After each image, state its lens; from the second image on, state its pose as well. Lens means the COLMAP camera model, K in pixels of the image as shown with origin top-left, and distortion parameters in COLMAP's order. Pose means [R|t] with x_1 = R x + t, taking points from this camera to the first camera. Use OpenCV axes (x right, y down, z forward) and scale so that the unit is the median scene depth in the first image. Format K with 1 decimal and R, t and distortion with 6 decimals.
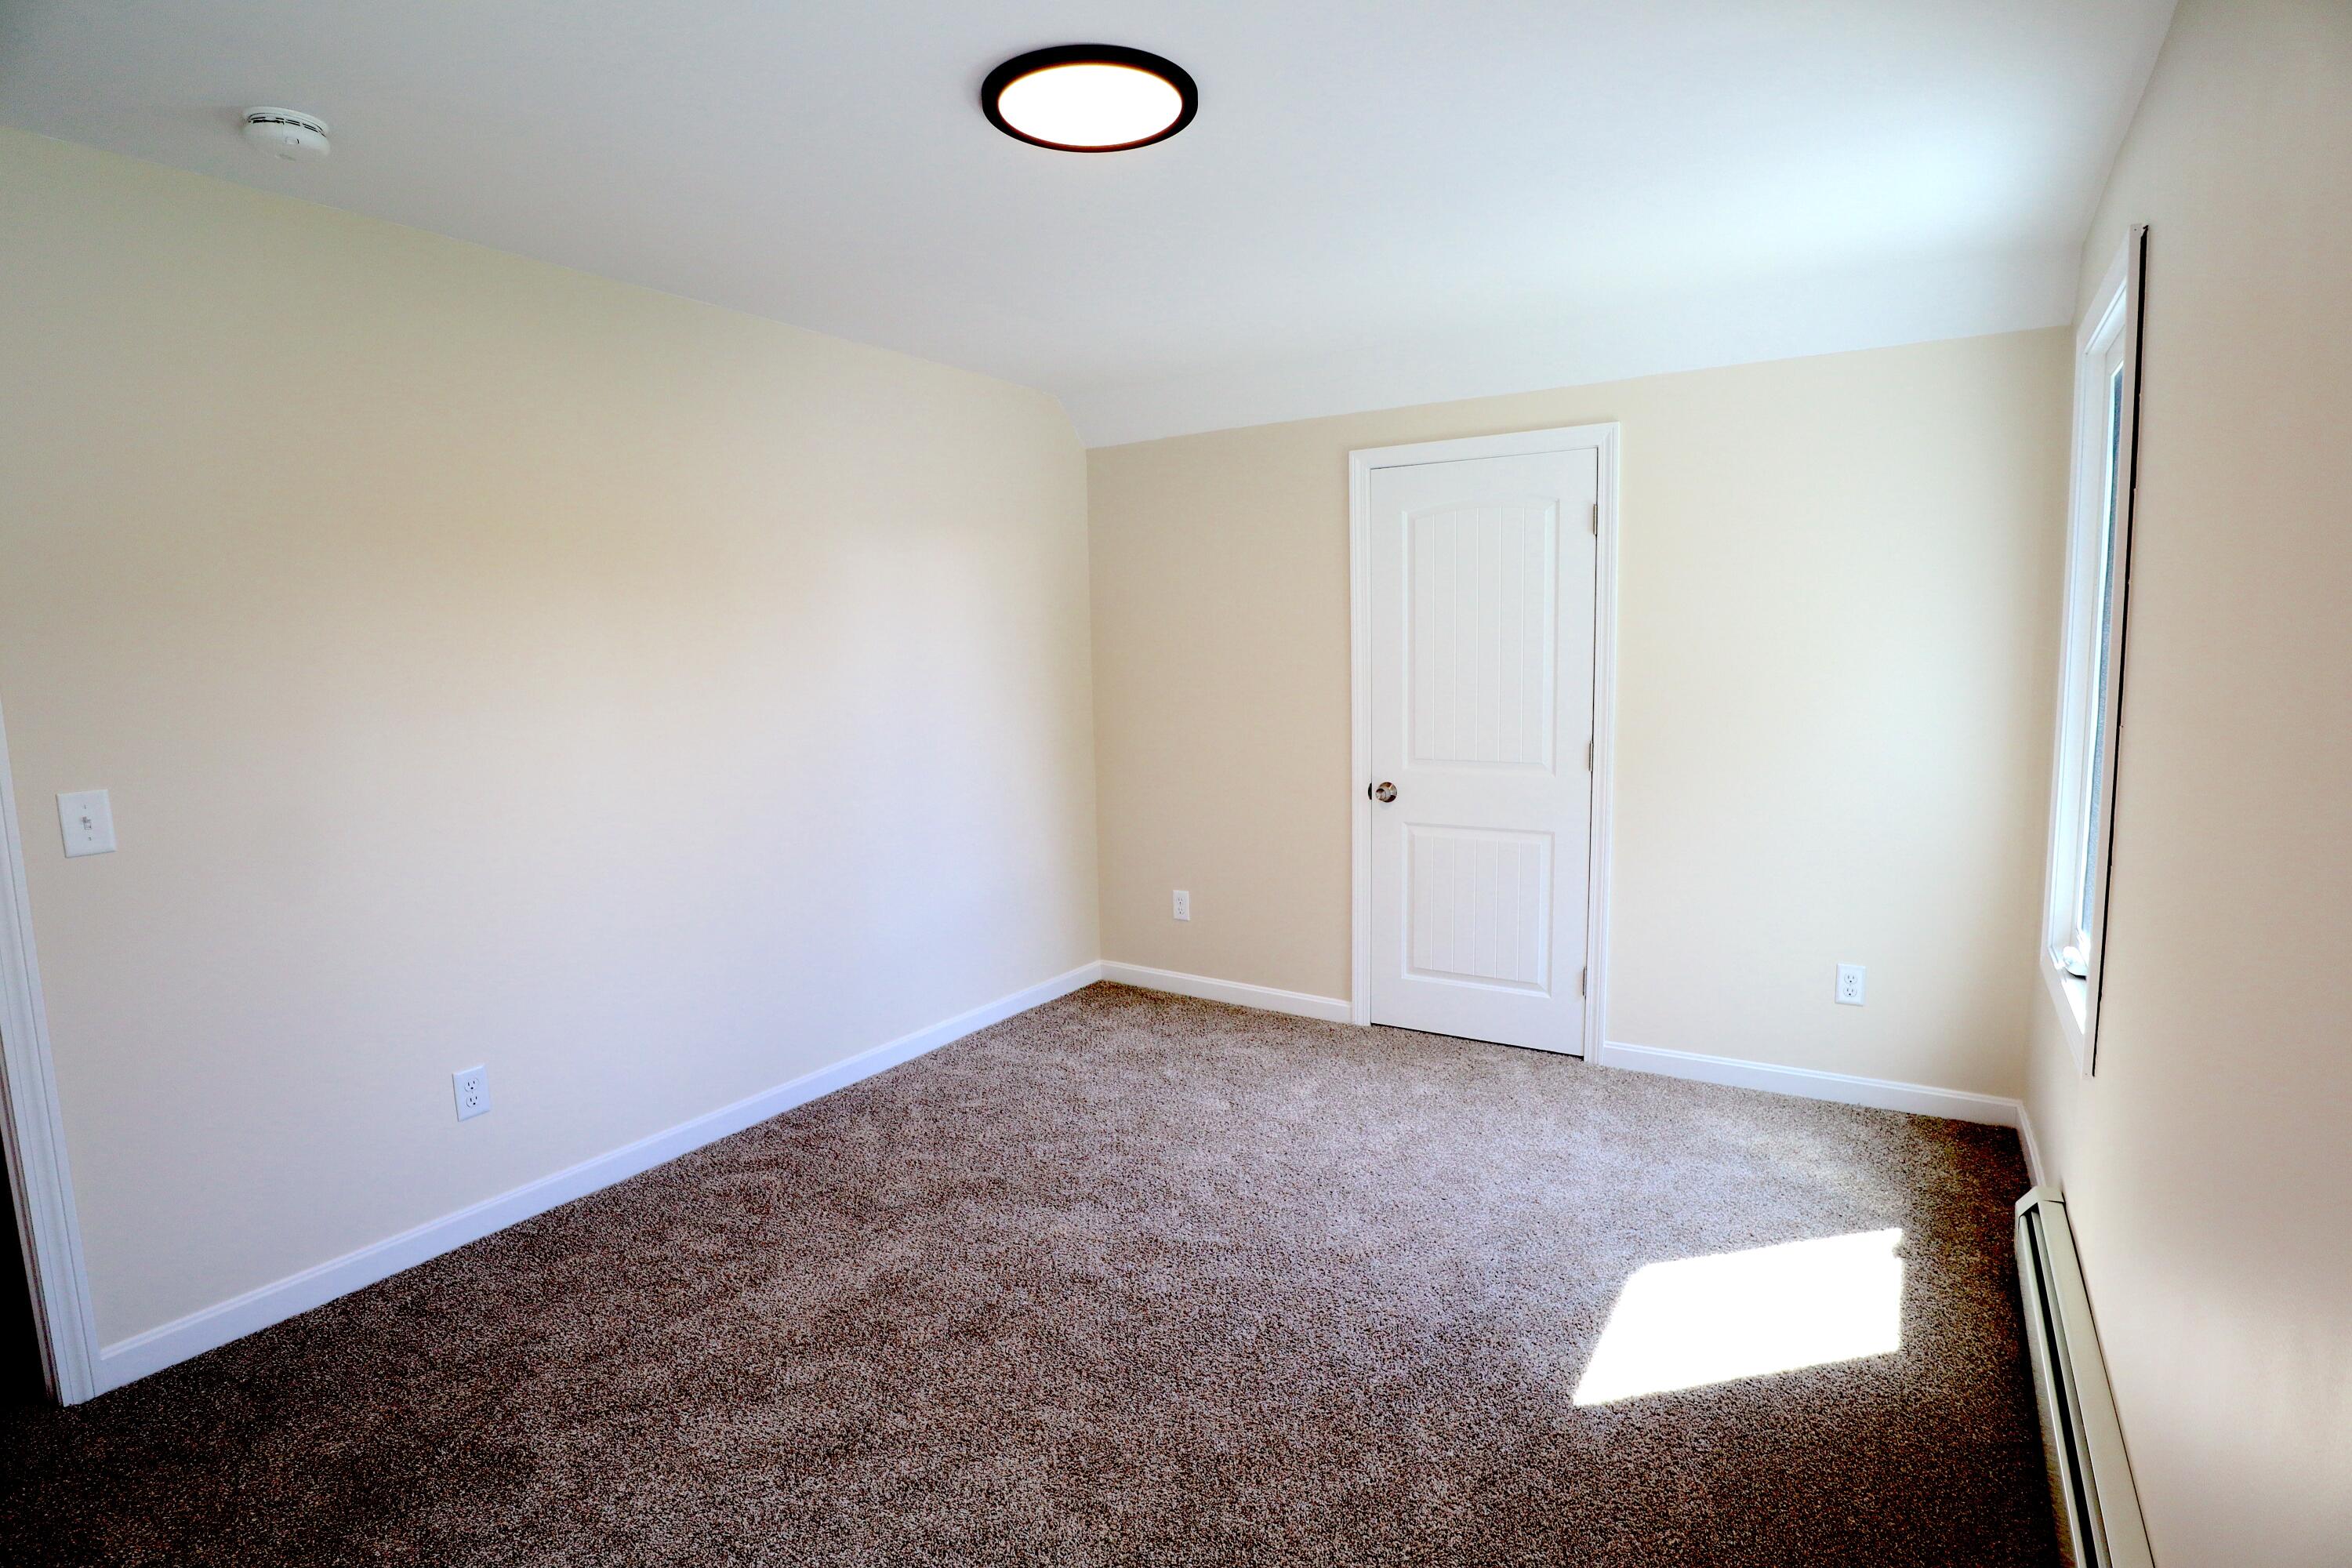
lens RADIAL K [[1186.6, 0, 1181.0], [0, 1186.6, 782.5], [0, 0, 1]] dist [-0.029010, -0.000074]
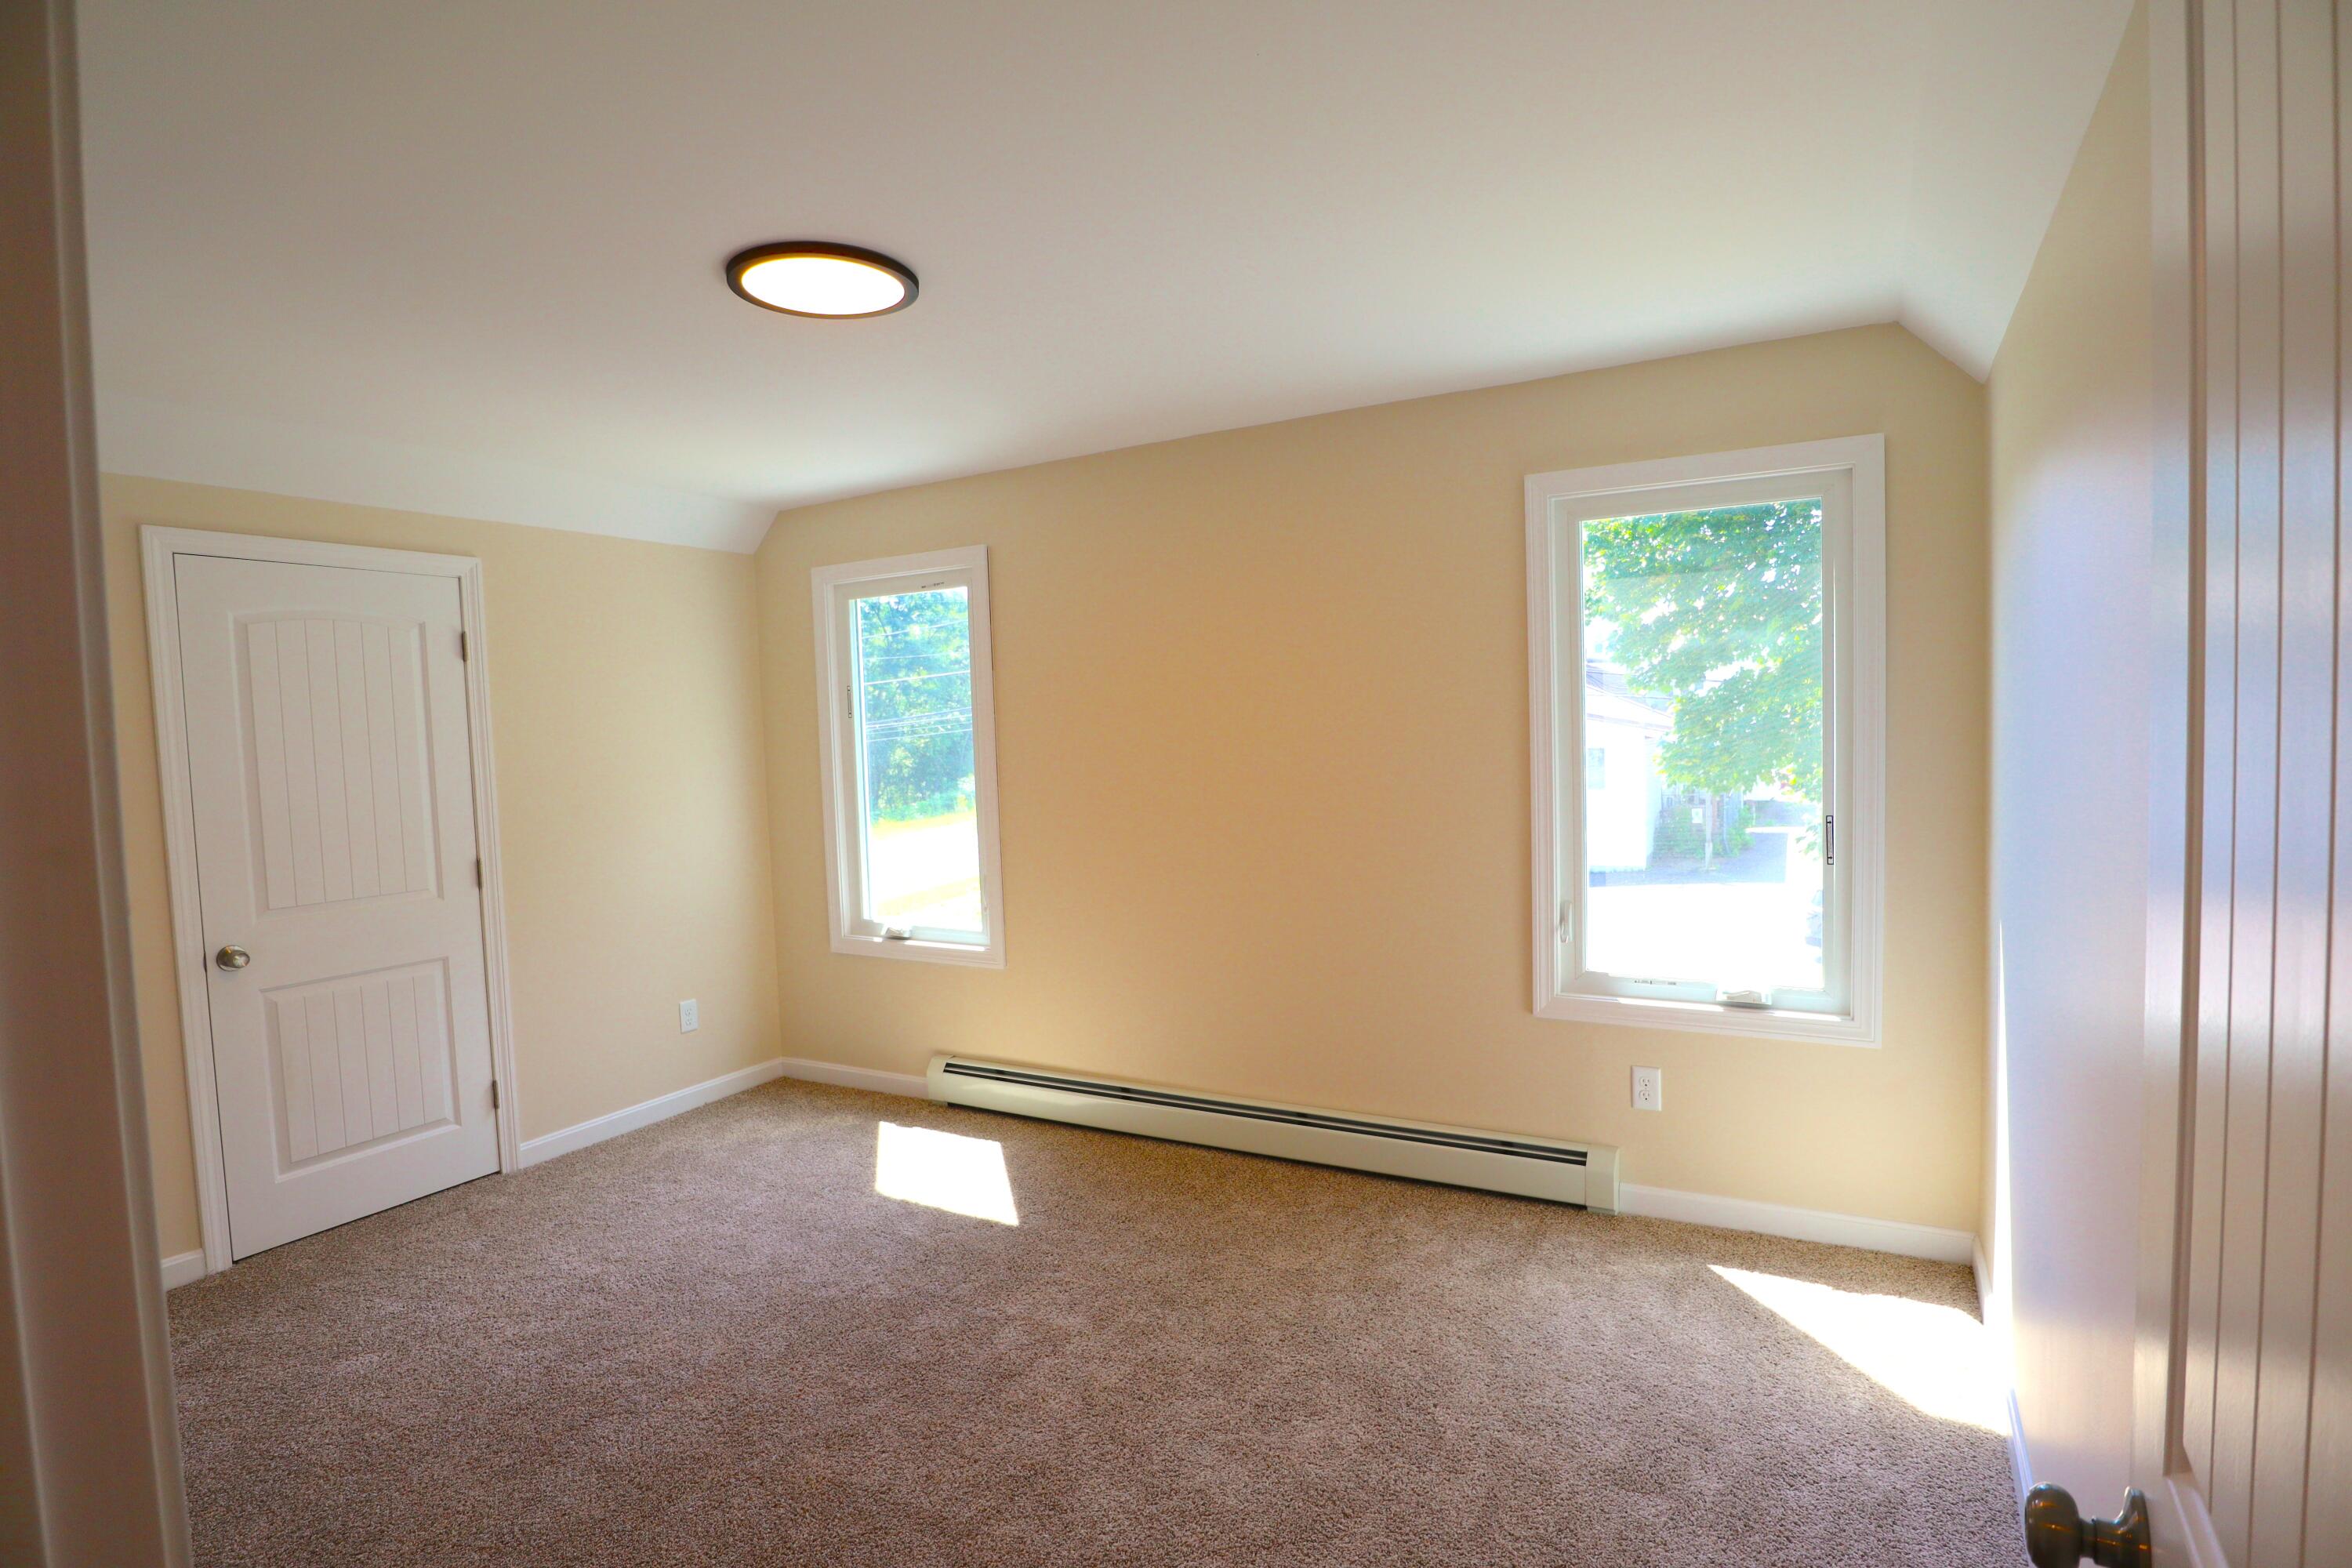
lens RADIAL K [[1186.6, 0, 1183.4], [0, 1186.6, 789.5], [0, 0, 1]] dist [-0.029010, -0.000074]
pose [[-0.046853, -0.031347, 0.998410, -0.704063], [0.144456, 0.988788, 0.037824, -0.045409], [-0.988401, 0.145998, -0.041800, 0.431809]]
